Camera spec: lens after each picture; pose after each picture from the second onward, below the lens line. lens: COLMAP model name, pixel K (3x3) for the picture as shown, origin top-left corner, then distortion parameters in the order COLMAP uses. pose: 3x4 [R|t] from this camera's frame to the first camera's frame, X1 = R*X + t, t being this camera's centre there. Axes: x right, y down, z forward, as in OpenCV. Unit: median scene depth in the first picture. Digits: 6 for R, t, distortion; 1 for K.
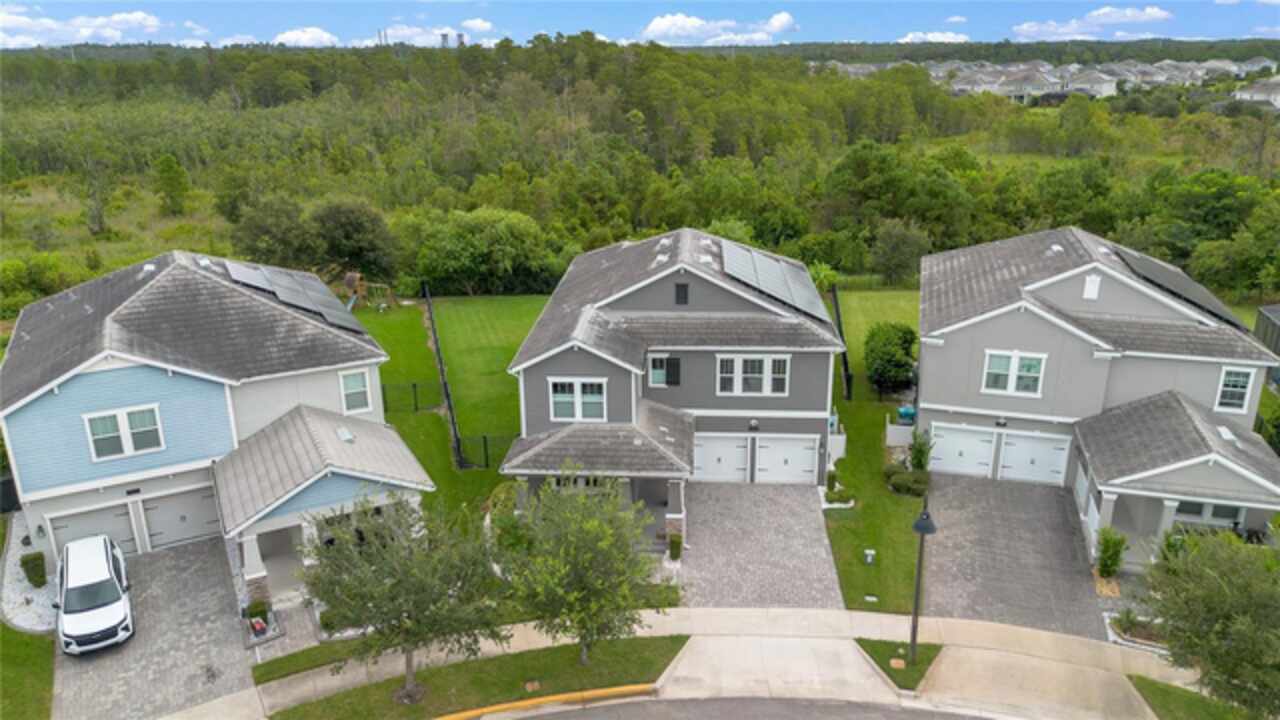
lens RADIAL K [[936.5, 0, 640.0], [0, 936.5, 360.0], [0, 0, 1]] dist [0.074353, -0.085838]
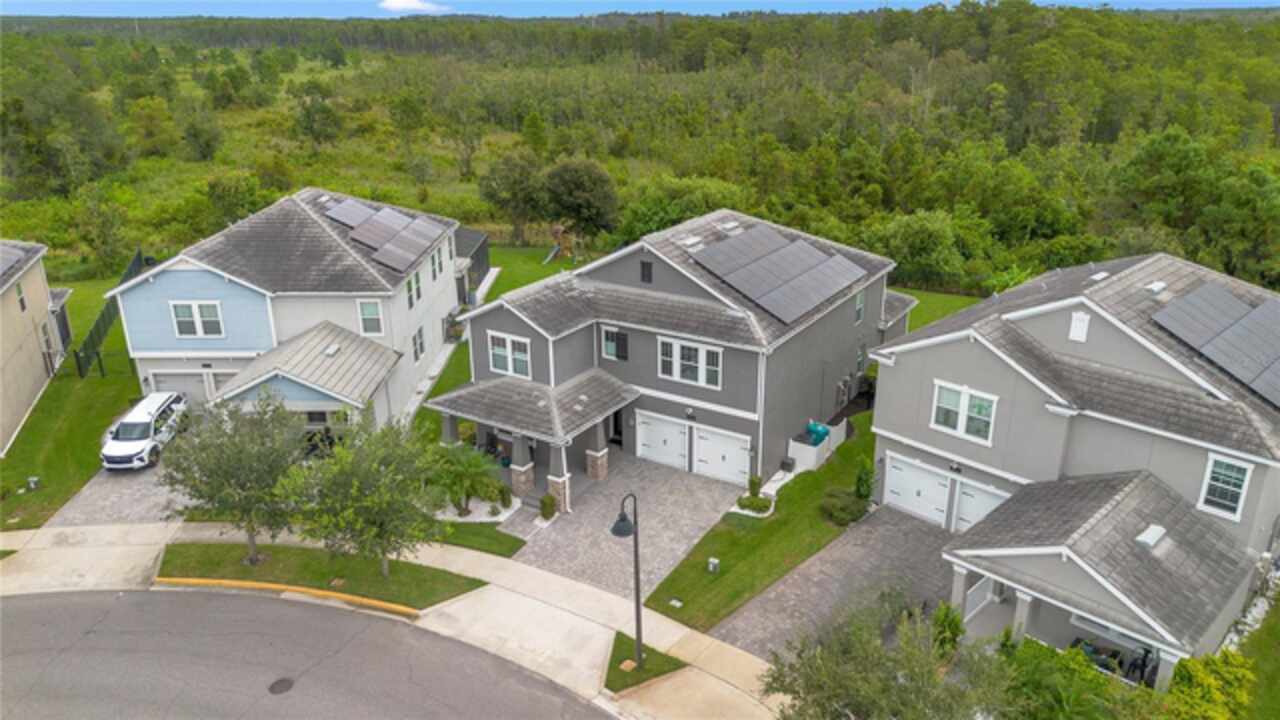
lens RADIAL K [[936.5, 0, 640.0], [0, 936.5, 360.0], [0, 0, 1]] dist [0.074353, -0.085838]
pose [[0.869993, 0.168809, -0.463266, 0.534290], [-0.153275, 0.985608, 0.071302, -0.049255], [0.468635, 0.008975, 0.883346, 0.107868]]
